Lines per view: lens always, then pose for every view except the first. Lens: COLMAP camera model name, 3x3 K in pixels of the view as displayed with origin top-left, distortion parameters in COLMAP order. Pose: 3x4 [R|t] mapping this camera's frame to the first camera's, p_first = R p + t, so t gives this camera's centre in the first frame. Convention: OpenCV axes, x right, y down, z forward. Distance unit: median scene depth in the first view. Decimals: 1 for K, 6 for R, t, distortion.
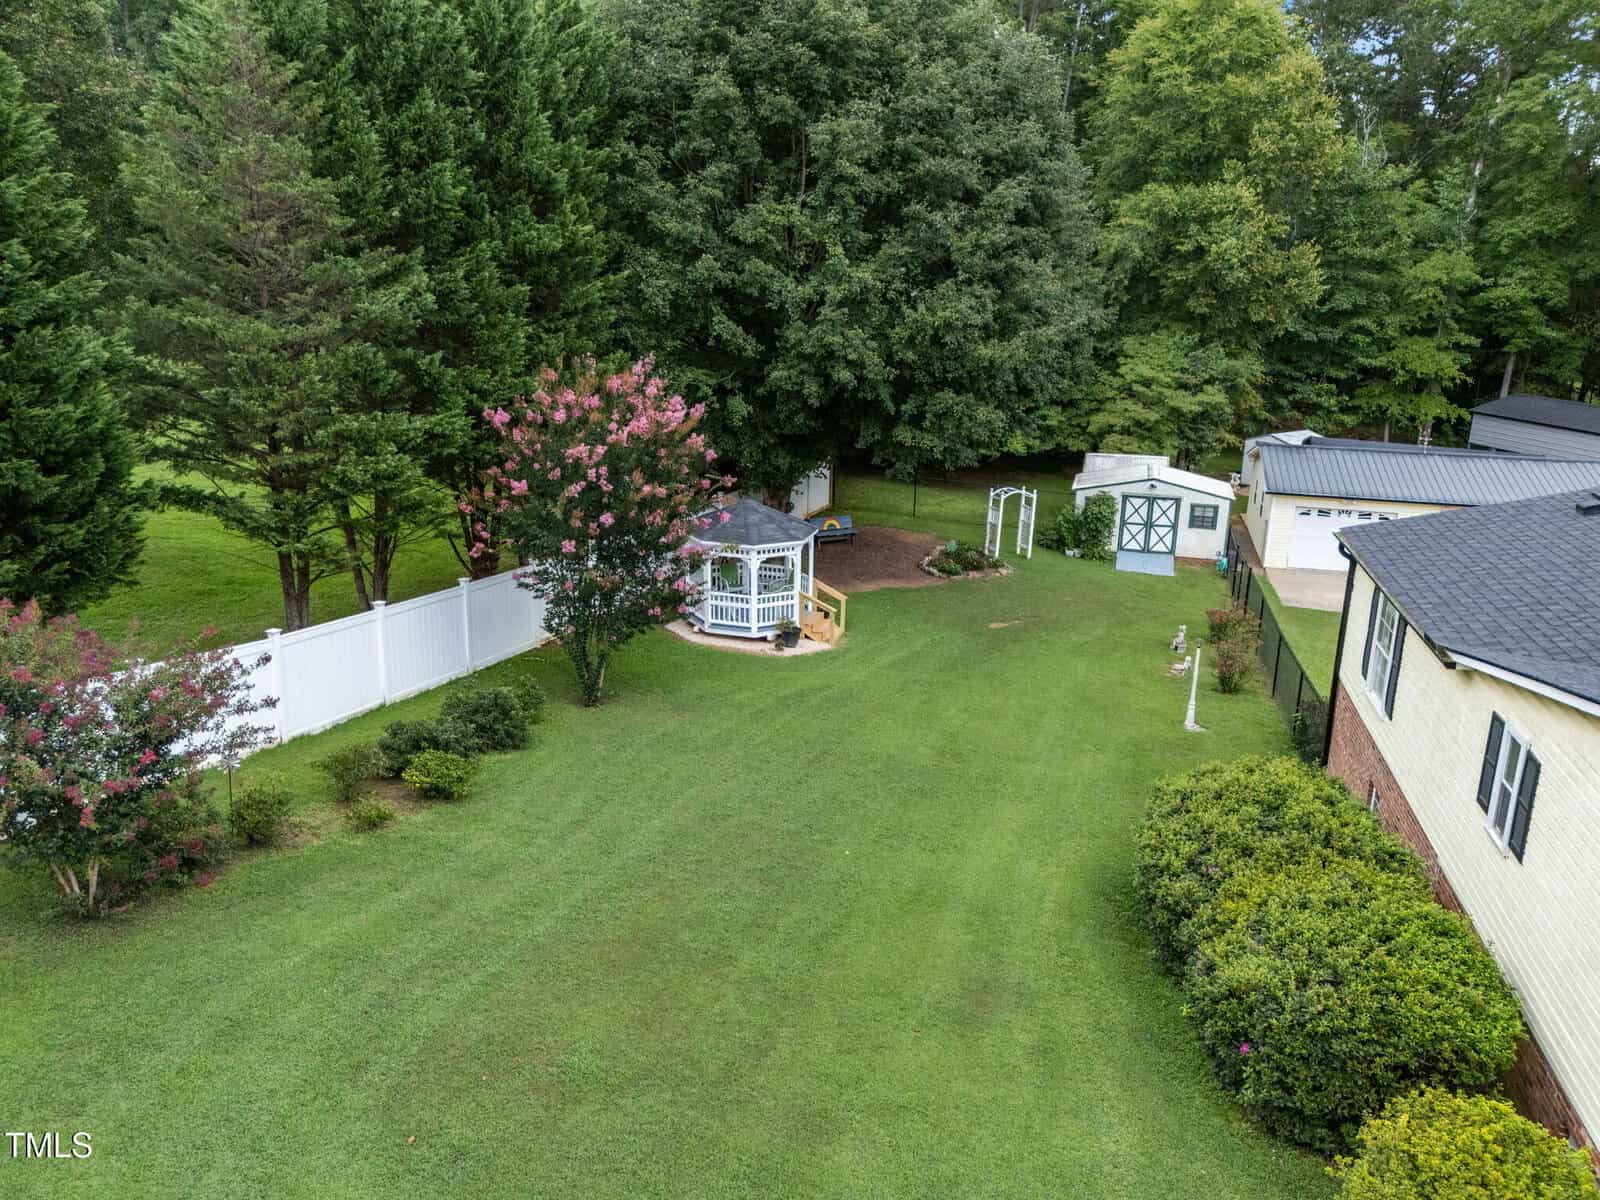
lens RADIAL K [[1187.9, 0, 800.0], [0, 1187.9, 600.0], [0, 0, 1]] dist [0.064479, -0.055895]
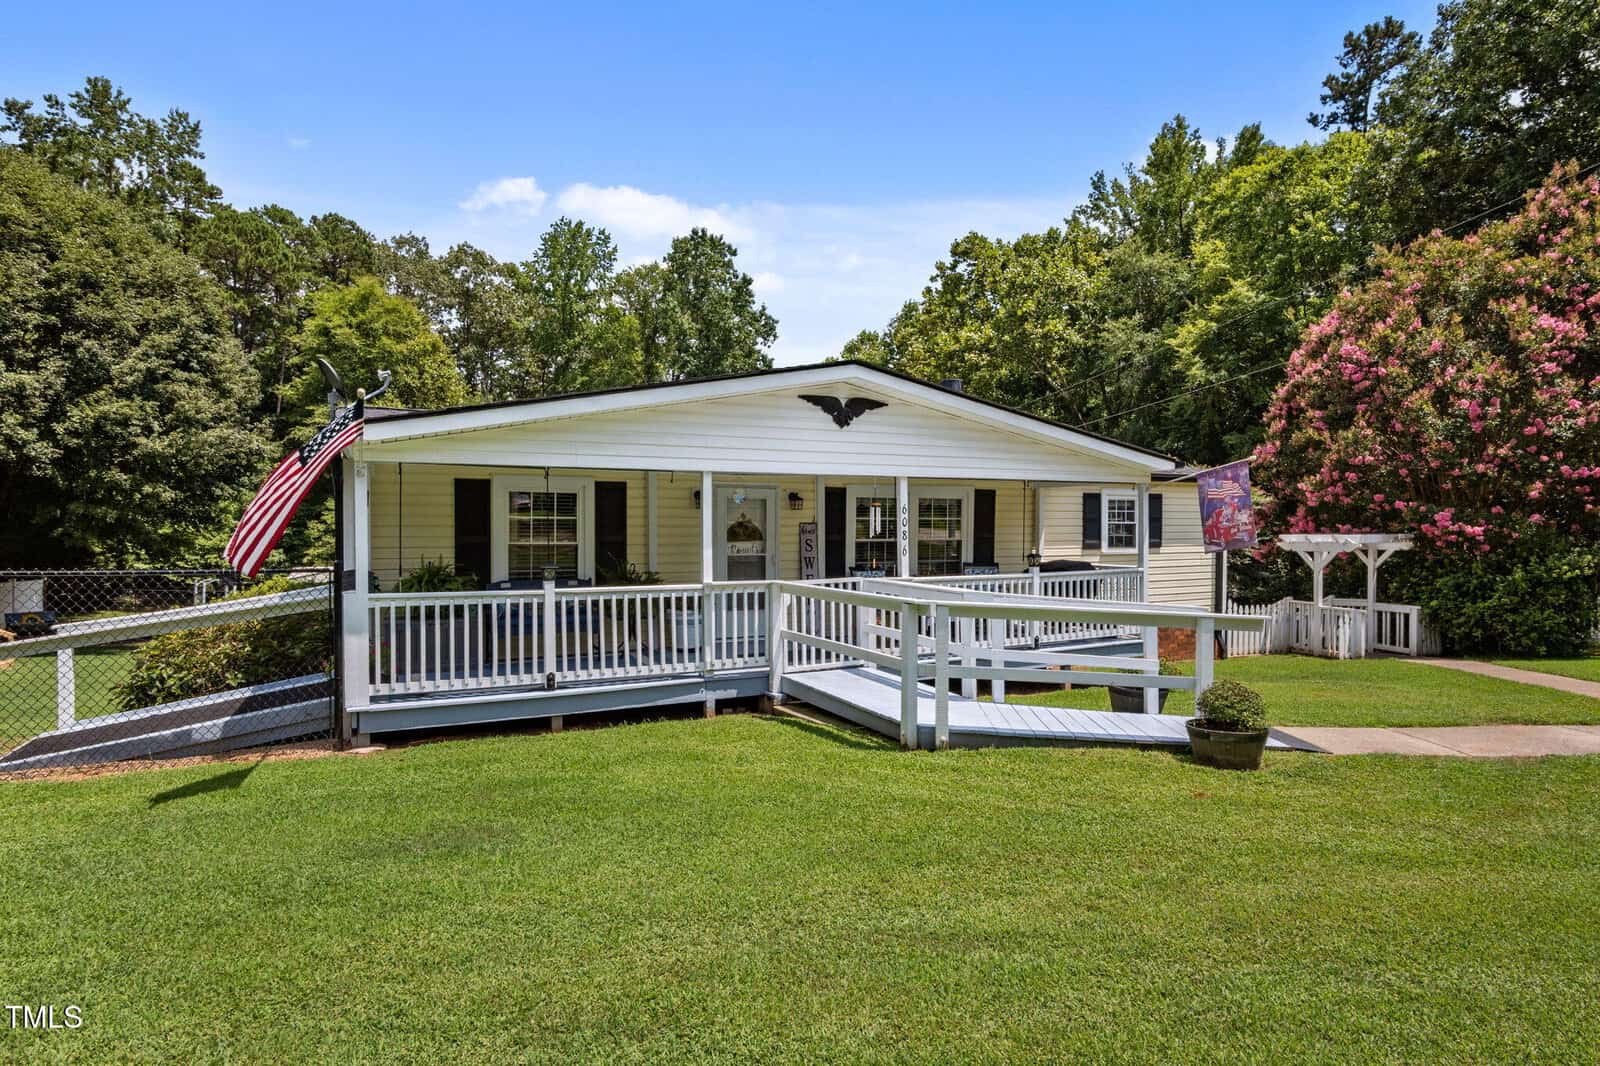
lens RADIAL K [[828.6, 0, 796.0], [0, 828.6, 522.1], [0, 0, 1]] dist [0.002738, 0.001333]
pose [[0.766344, -0.015009, 0.642255, 0.113536], [0.190997, 0.959845, -0.205468, 0.225843], [-0.613381, 0.280128, 0.738439, -0.142506]]
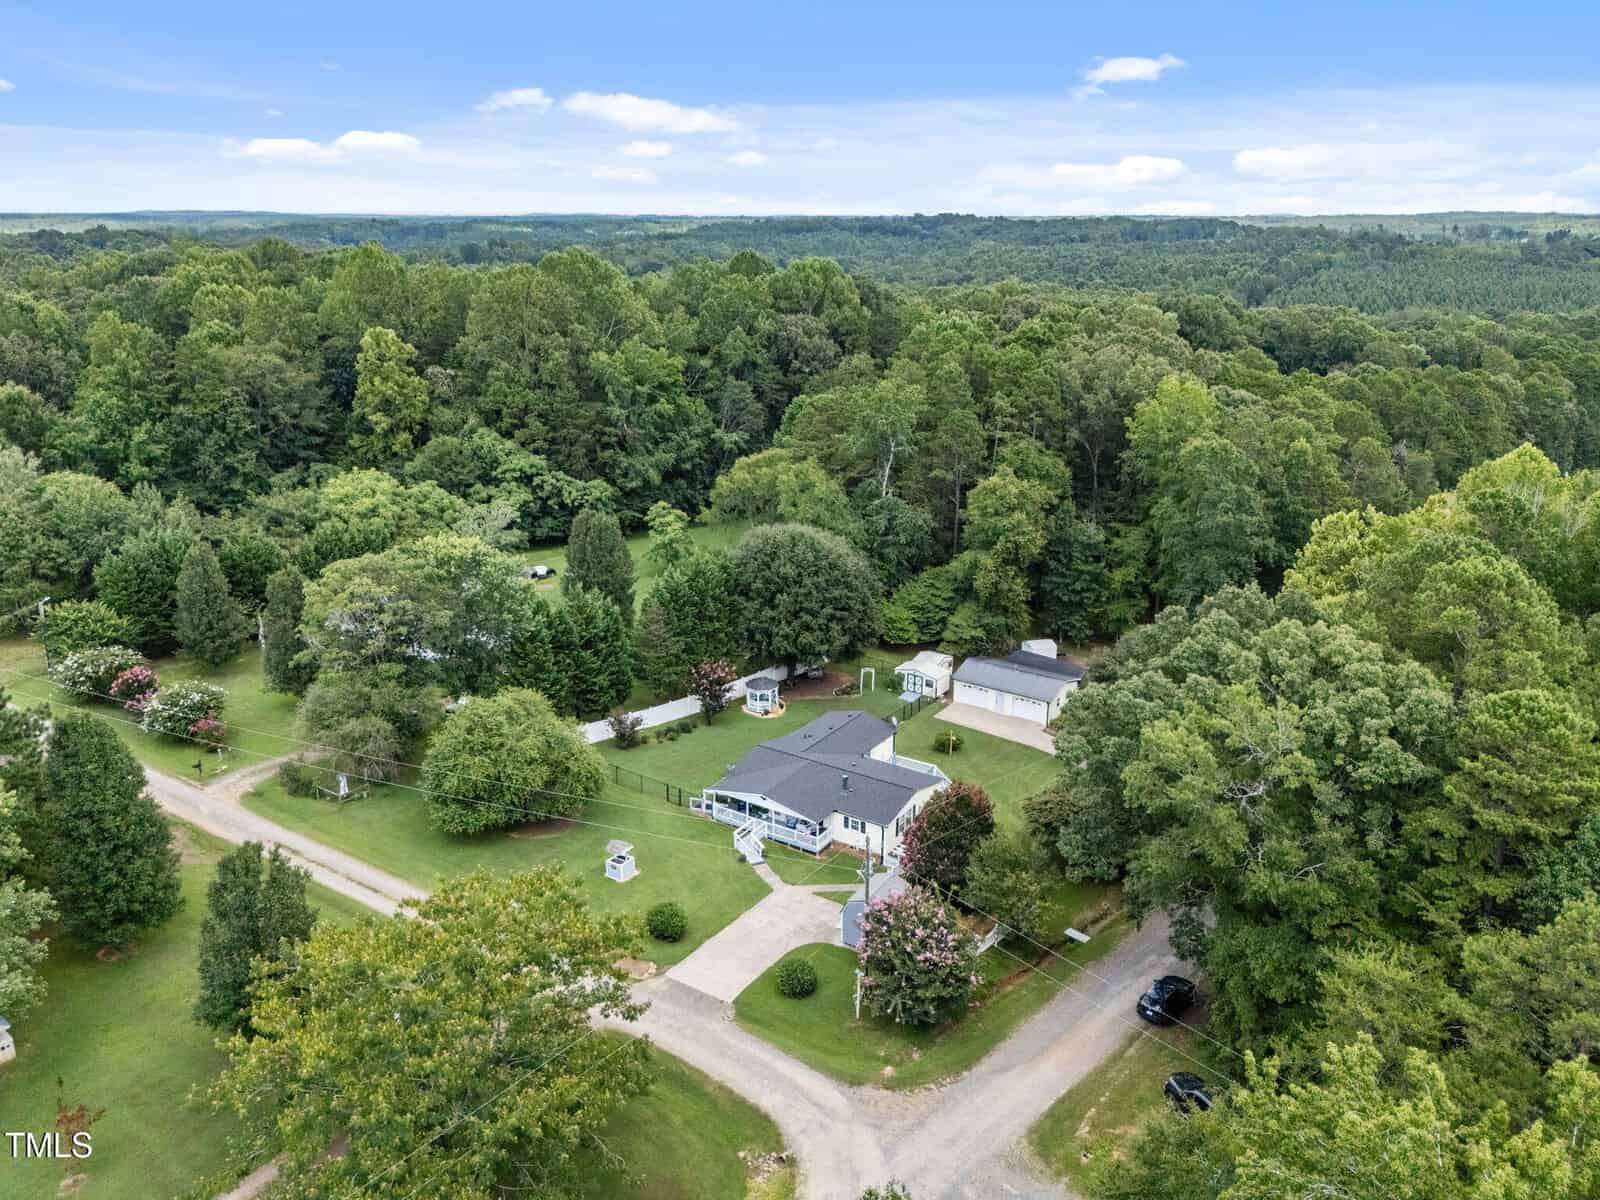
lens RADIAL K [[1161.4, 0, 790.6], [0, 1161.4, 602.8], [0, 0, 1]] dist [0.057798, -0.077684]
pose [[0.946680, 0.095789, -0.307605, 1.297544], [-0.088736, 0.995373, 0.036870, -0.514573], [0.309714, -0.007608, 0.950799, -2.850112]]
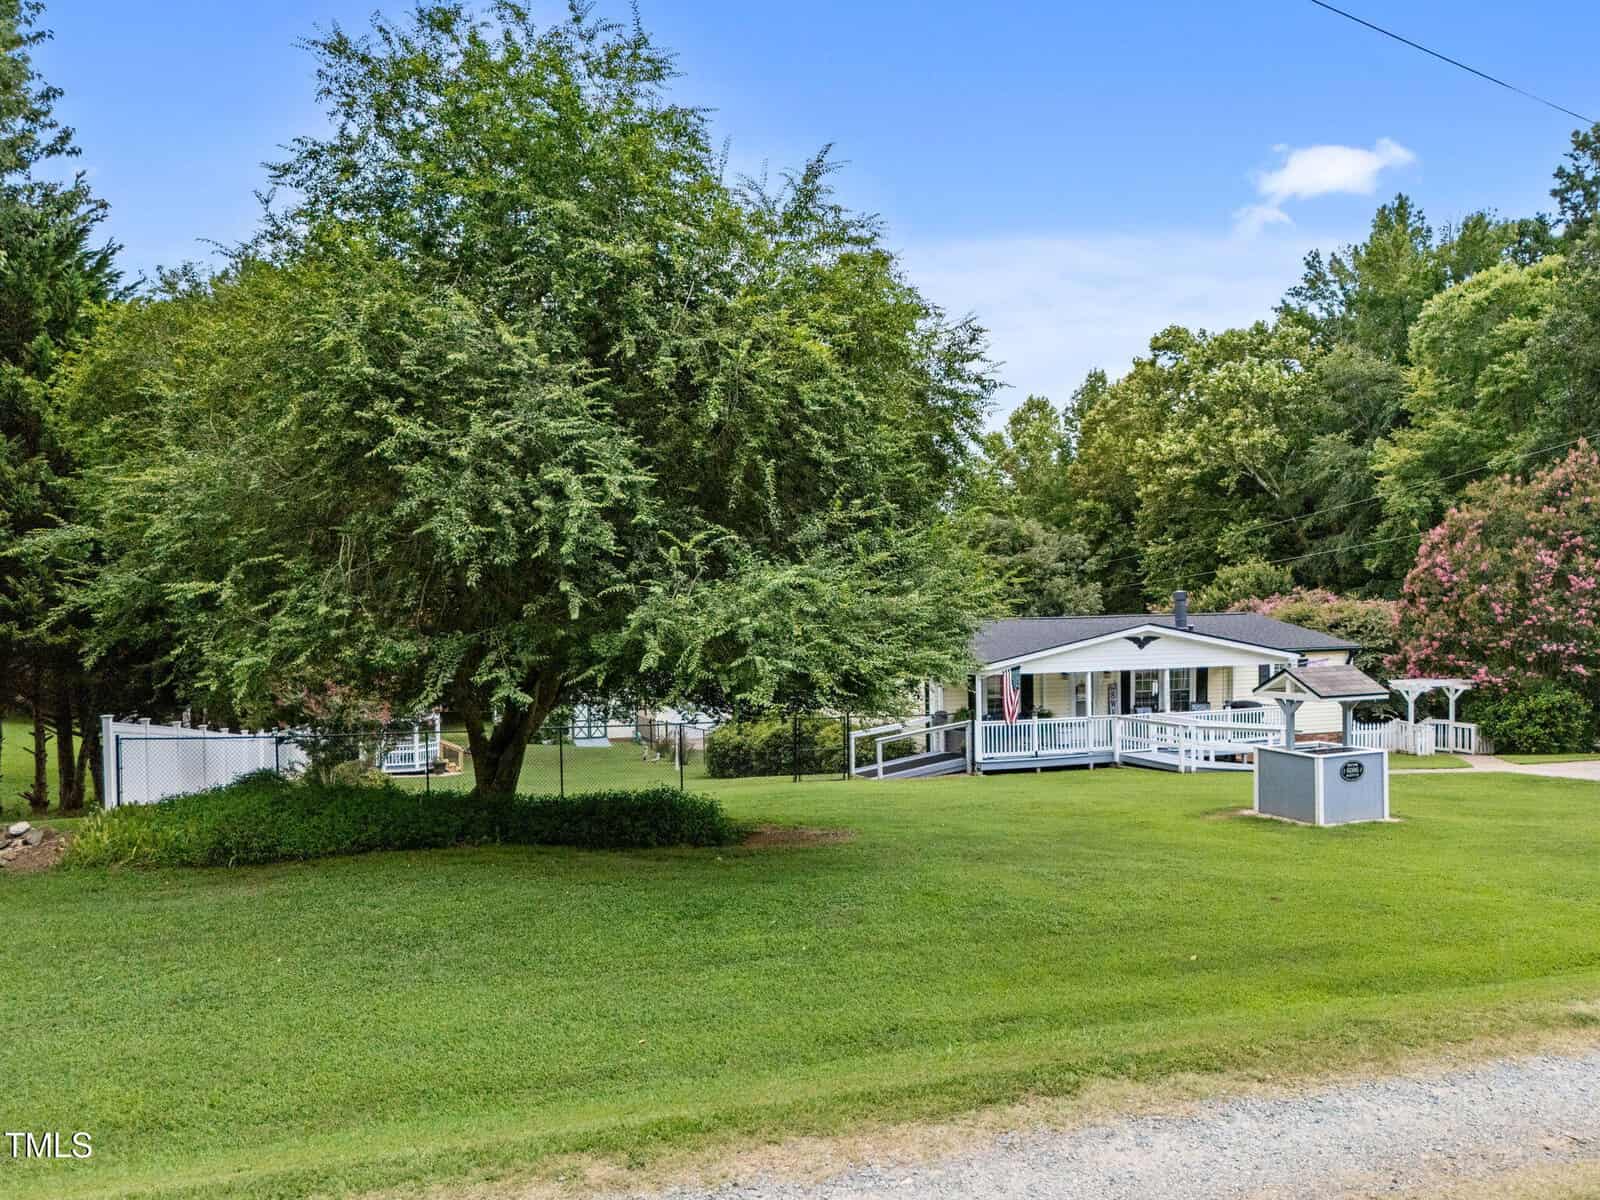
lens RADIAL K [[1161.4, 0, 790.6], [0, 1161.4, 602.8], [0, 0, 1]] dist [0.057798, -0.077684]
pose [[0.825340, -0.025723, 0.564050, -0.527013], [0.181377, 0.958097, -0.221705, 0.265229], [-0.534712, 0.285287, 0.795421, -0.612525]]
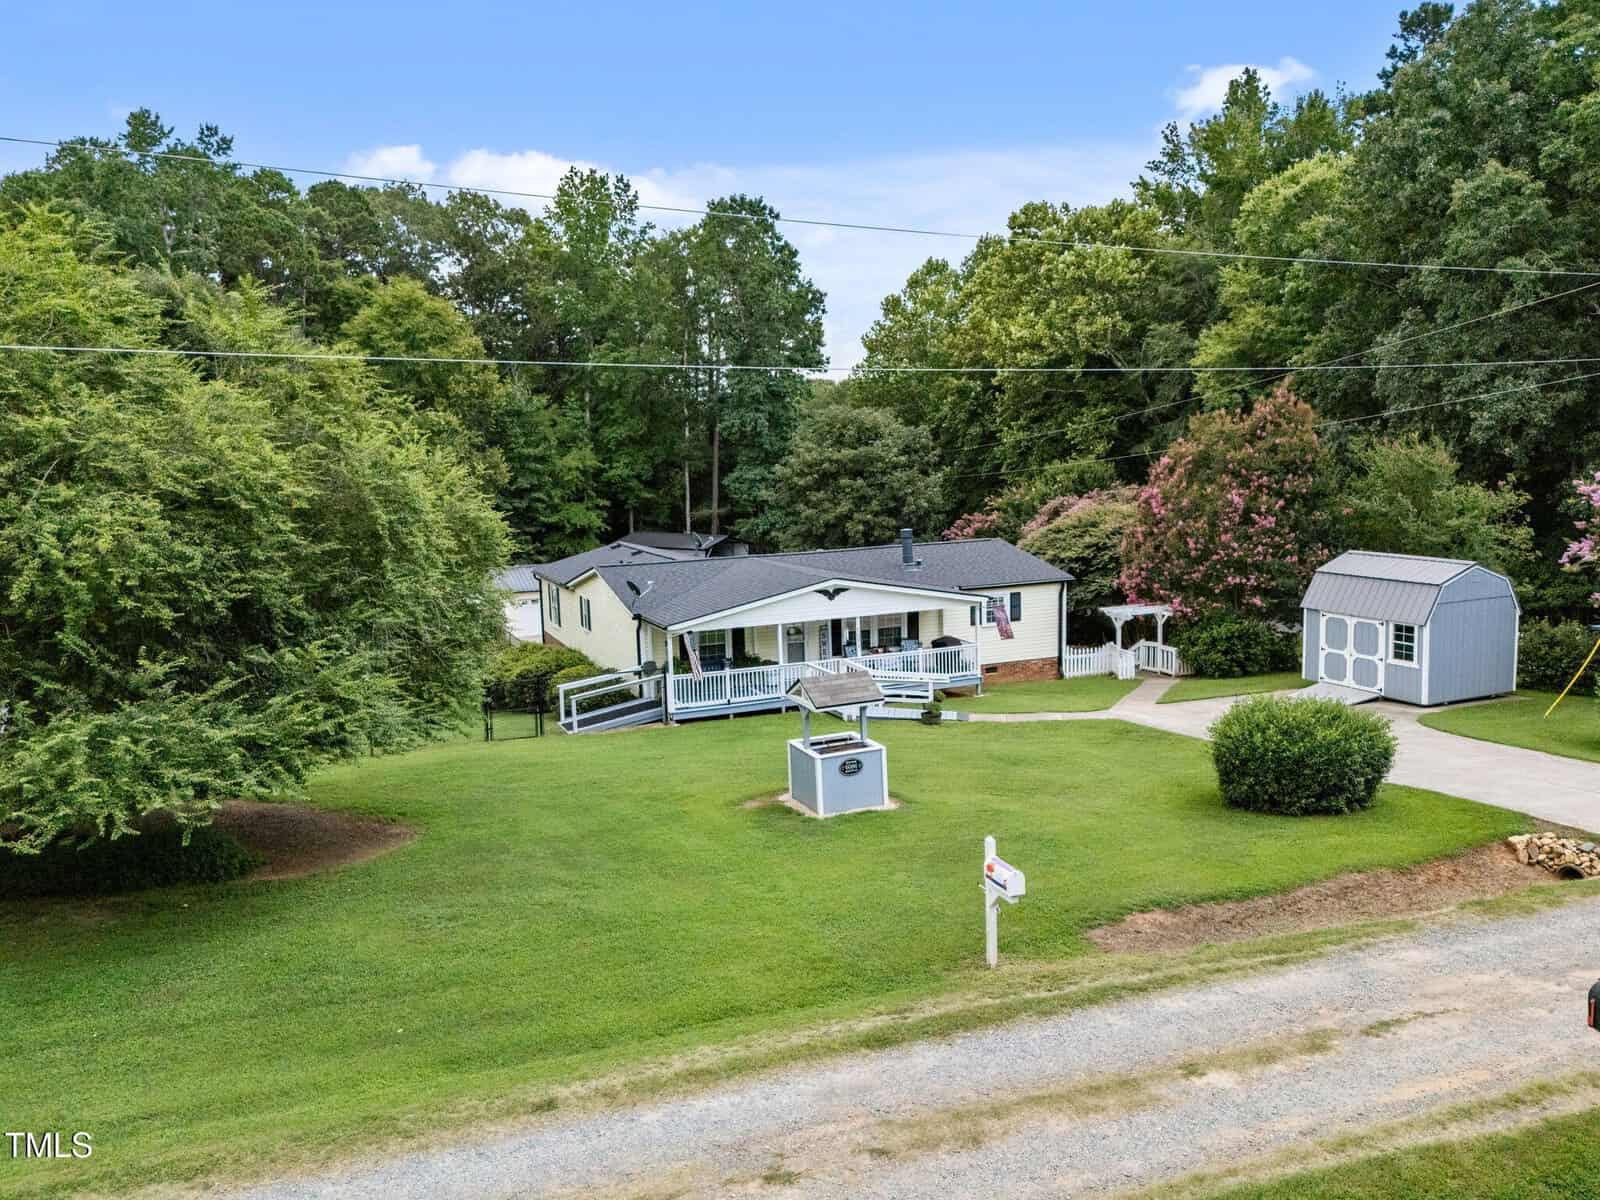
lens RADIAL K [[1187.9, 0, 800.0], [0, 1187.9, 600.0], [0, 0, 1]] dist [0.064479, -0.055895]
pose [[0.802406, -0.114930, 0.585607, -0.372819], [0.204039, 0.974979, -0.088229, 0.224051], [-0.560814, 0.190282, 0.805779, -0.847870]]
